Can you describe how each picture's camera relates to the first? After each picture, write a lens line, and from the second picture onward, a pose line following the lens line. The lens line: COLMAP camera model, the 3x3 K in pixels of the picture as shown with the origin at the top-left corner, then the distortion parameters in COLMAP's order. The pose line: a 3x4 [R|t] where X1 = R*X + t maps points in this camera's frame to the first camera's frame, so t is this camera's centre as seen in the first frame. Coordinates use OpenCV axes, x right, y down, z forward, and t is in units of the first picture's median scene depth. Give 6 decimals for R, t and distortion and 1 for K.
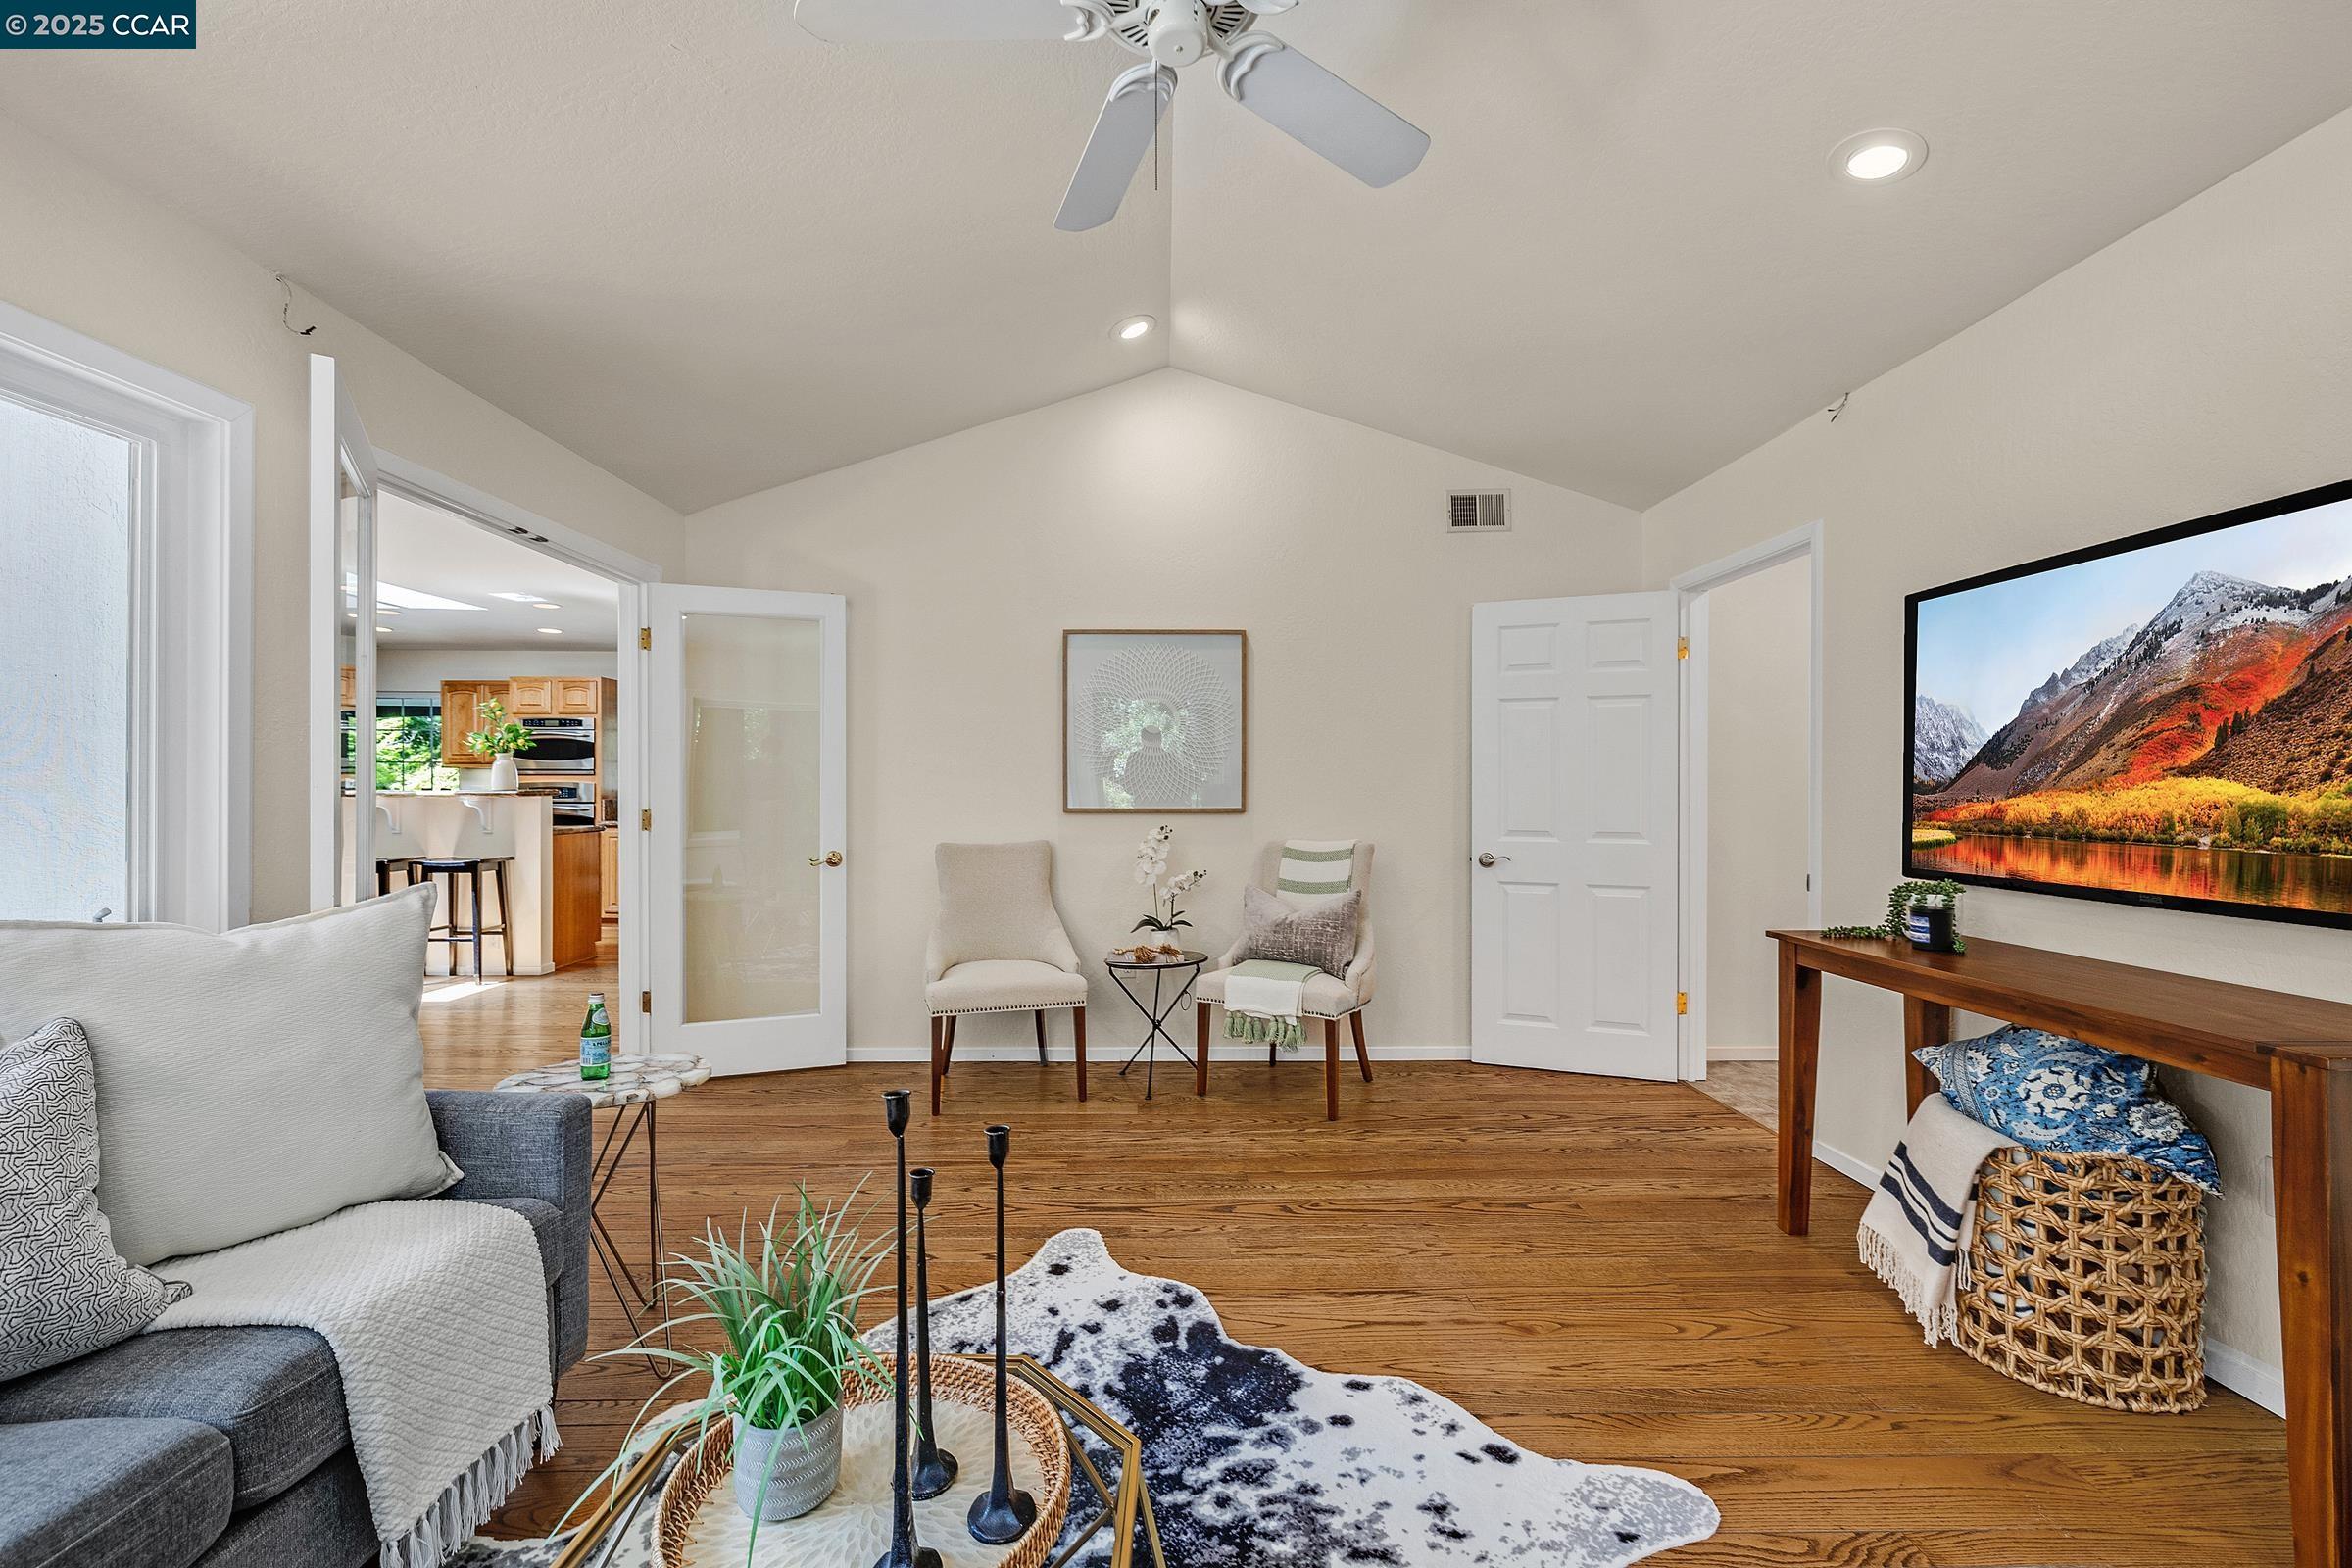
lens RADIAL K [[980.3, 0, 1167.9], [0, 980.3, 788.7], [0, 0, 1]] dist [-0.003945, 0.001620]
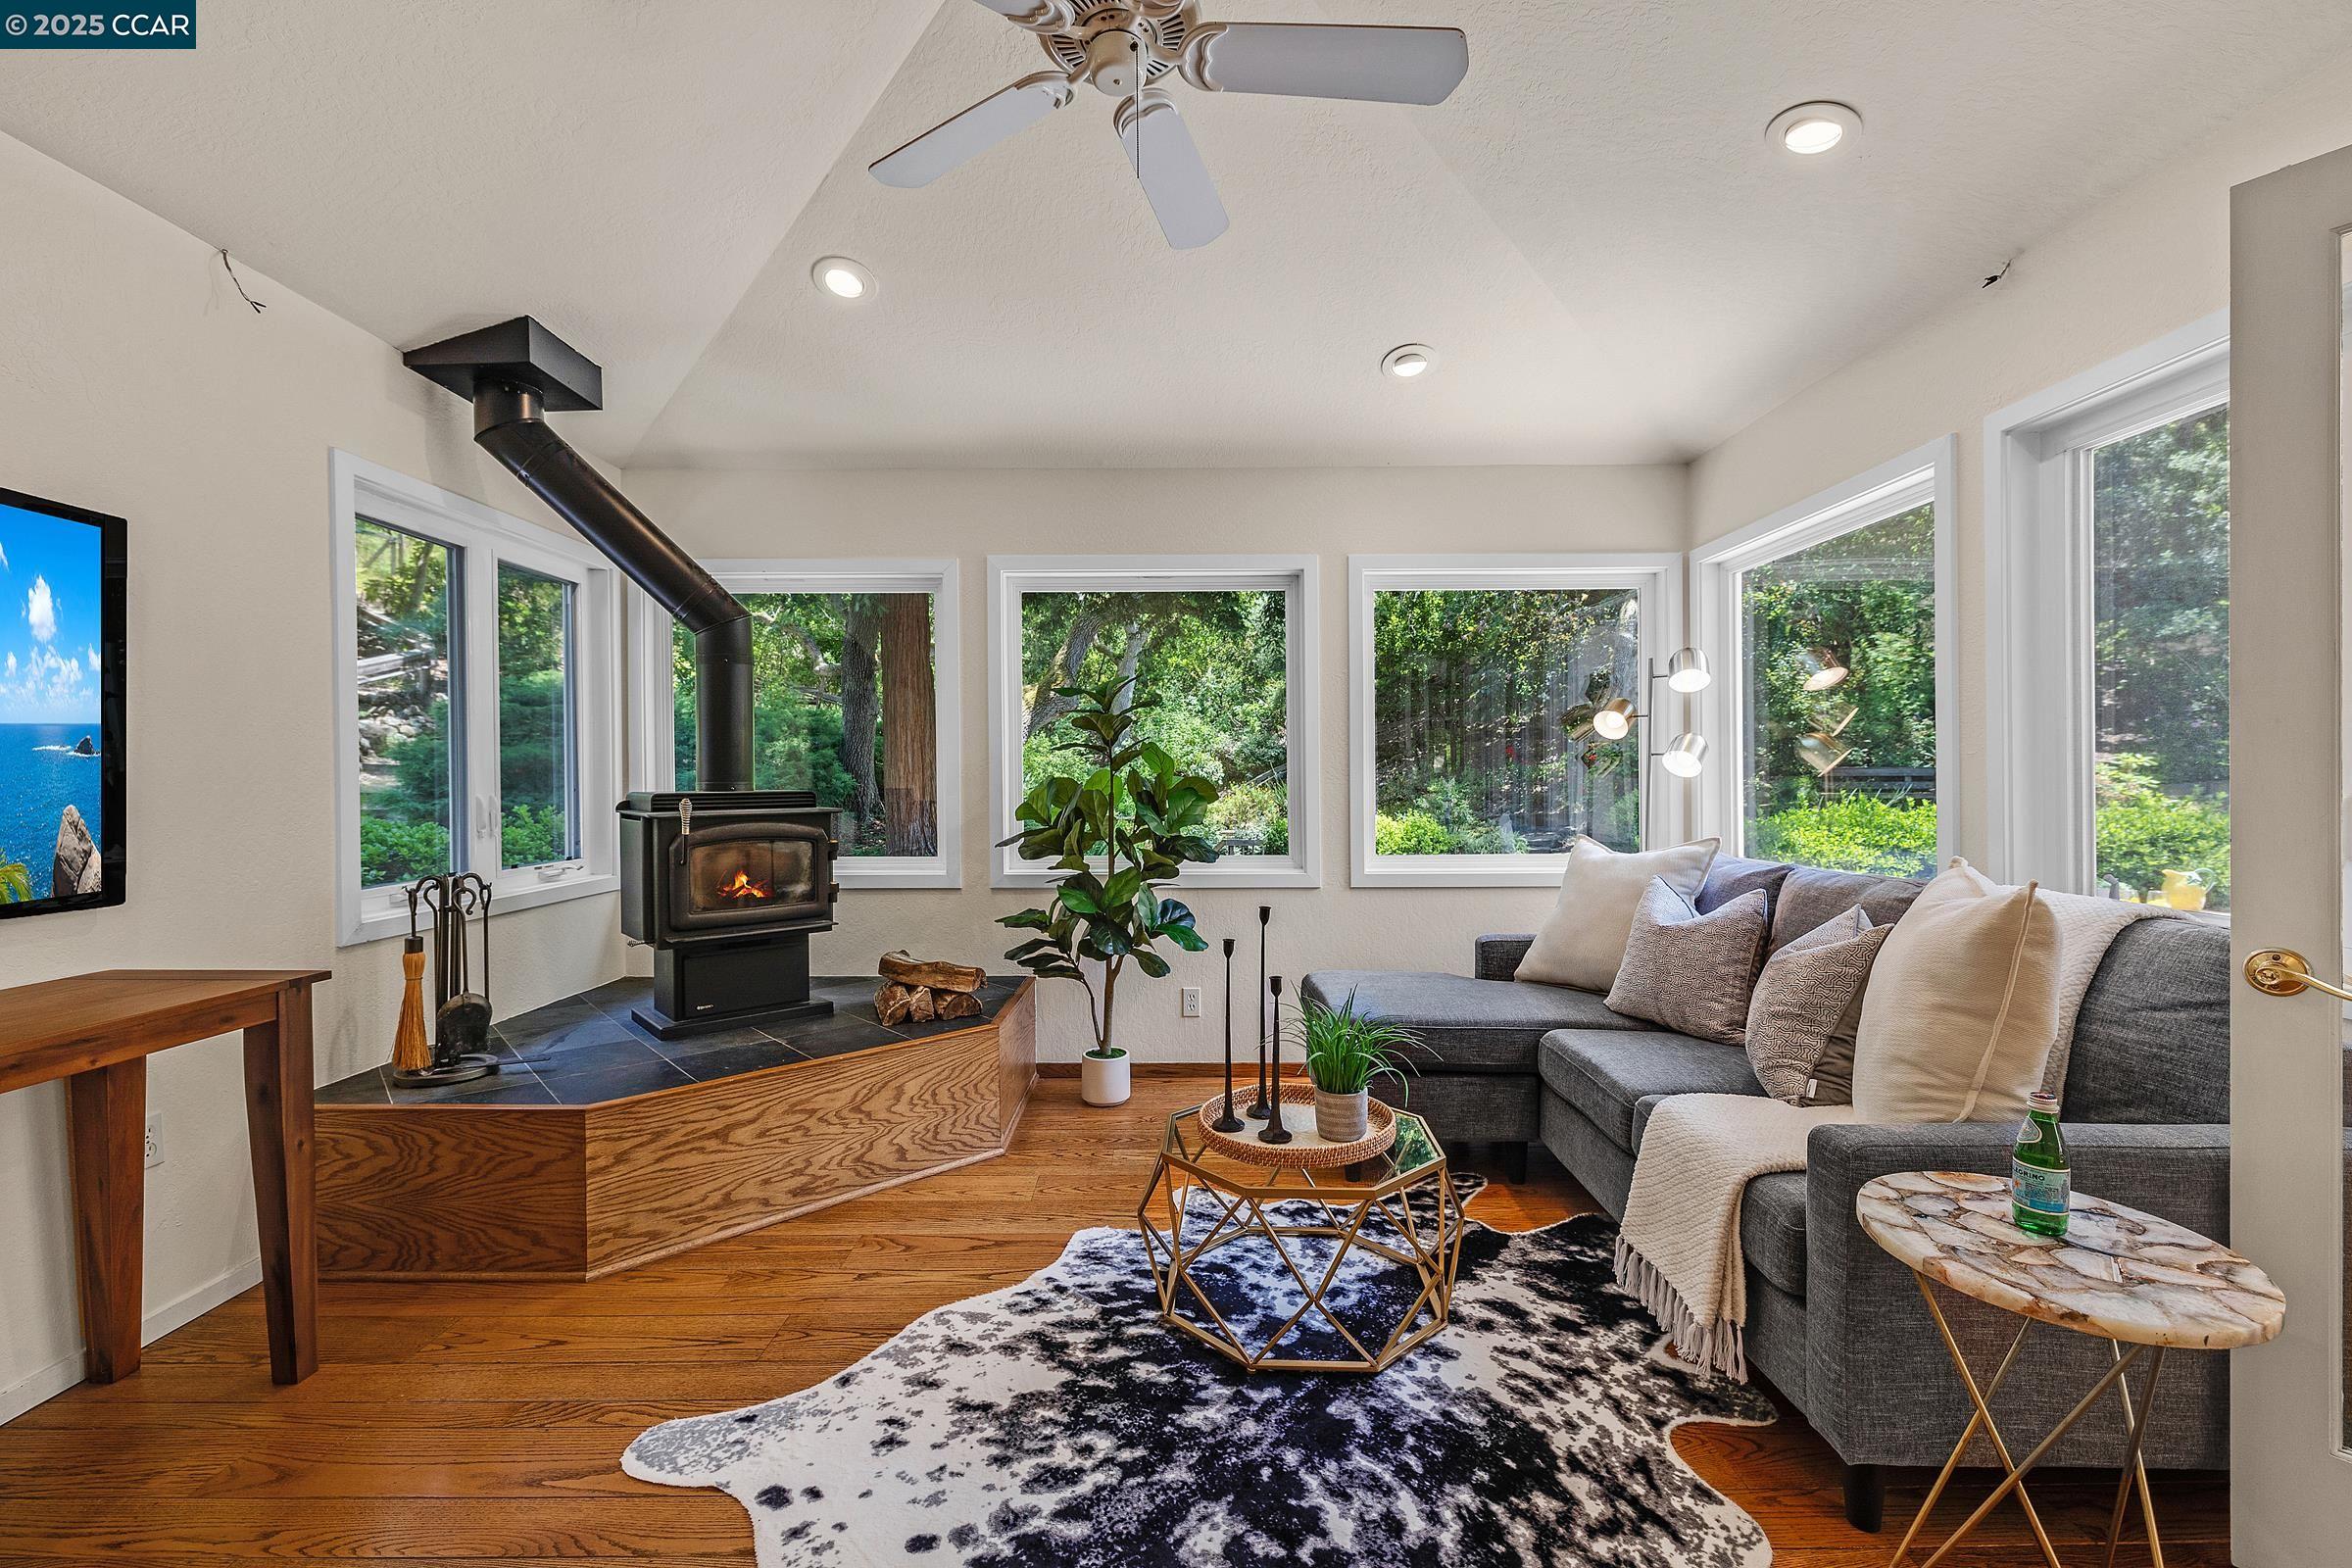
lens RADIAL K [[980.3, 0, 1175.8], [0, 980.3, 783.0], [0, 0, 1]] dist [-0.003945, 0.001620]
pose [[-0.999908, 0.009628, 0.009562, -0.055705], [0.009642, 0.999952, 0.001455, 0.008155], [-0.009548, 0.001547, -0.999953, 1.997776]]
